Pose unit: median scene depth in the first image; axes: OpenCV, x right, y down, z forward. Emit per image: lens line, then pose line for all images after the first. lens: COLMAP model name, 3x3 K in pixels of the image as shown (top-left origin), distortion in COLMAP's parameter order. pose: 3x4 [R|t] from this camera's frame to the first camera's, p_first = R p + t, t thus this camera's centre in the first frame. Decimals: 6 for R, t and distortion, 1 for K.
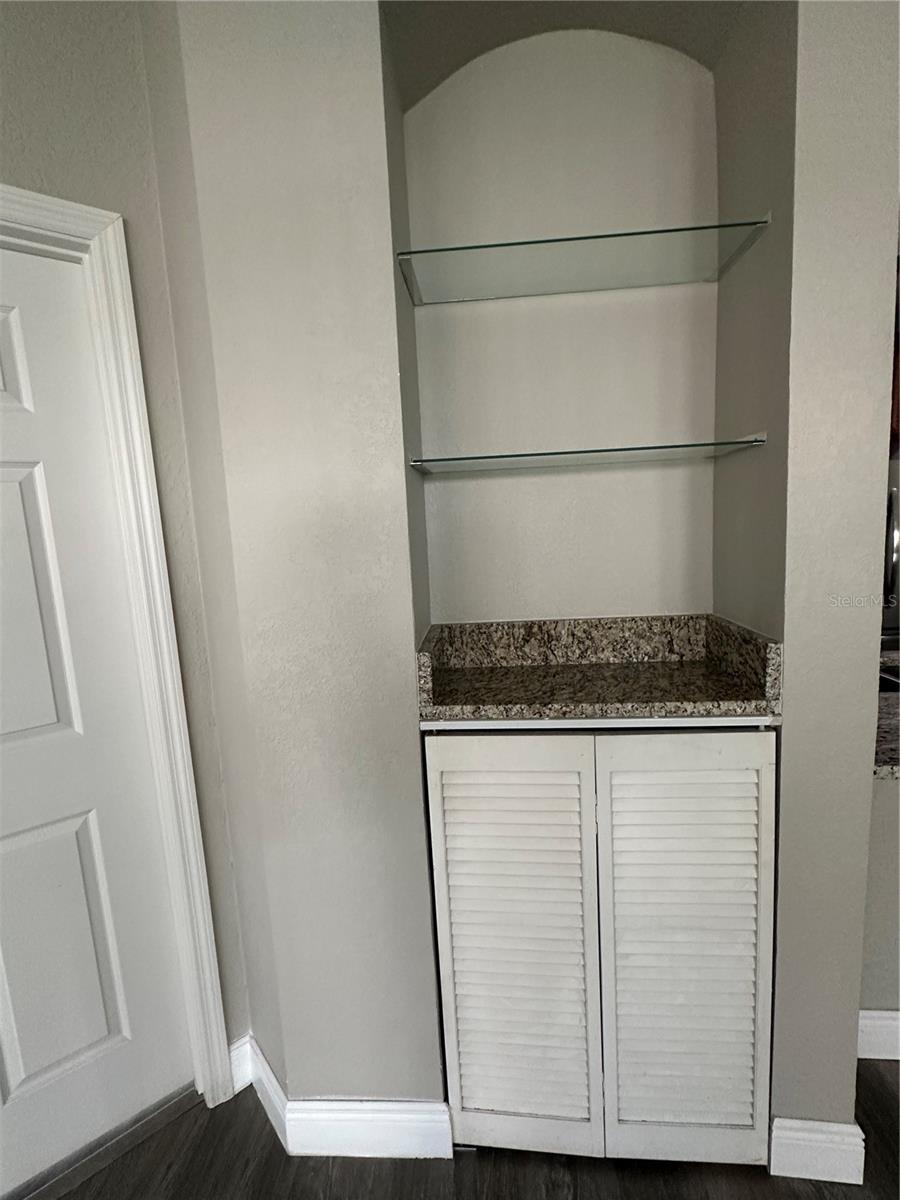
lens RADIAL K [[557.7, 0, 448.3], [0, 557.7, 597.5], [0, 0, 1]] dist [-0.000154, -0.000123]
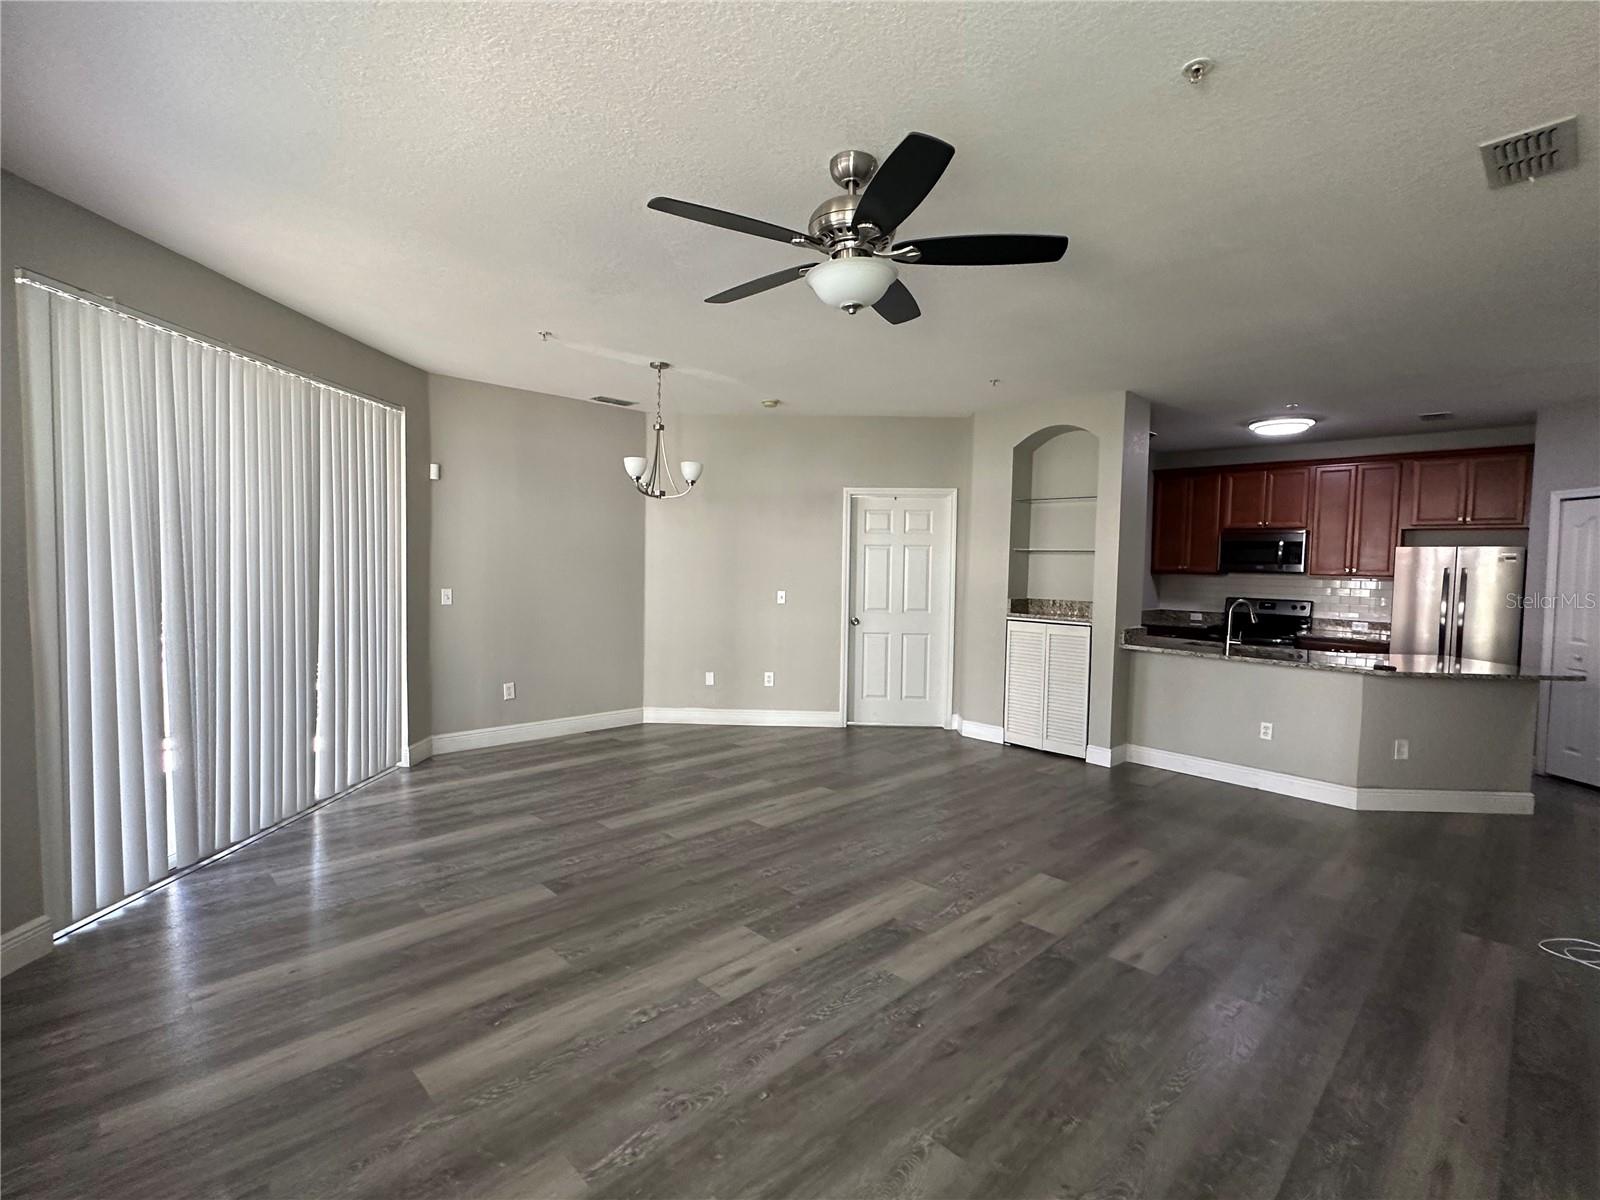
lens RADIAL K [[743.7, 0, 796.2], [0, 743.7, 603.1], [0, 0, 1]] dist [-0.000154, -0.000123]
pose [[0.759926, 0.106188, -0.641278, 1.968248], [-0.153469, 0.987985, -0.018265, 0.406708], [0.631633, 0.112297, 0.767091, -3.605412]]
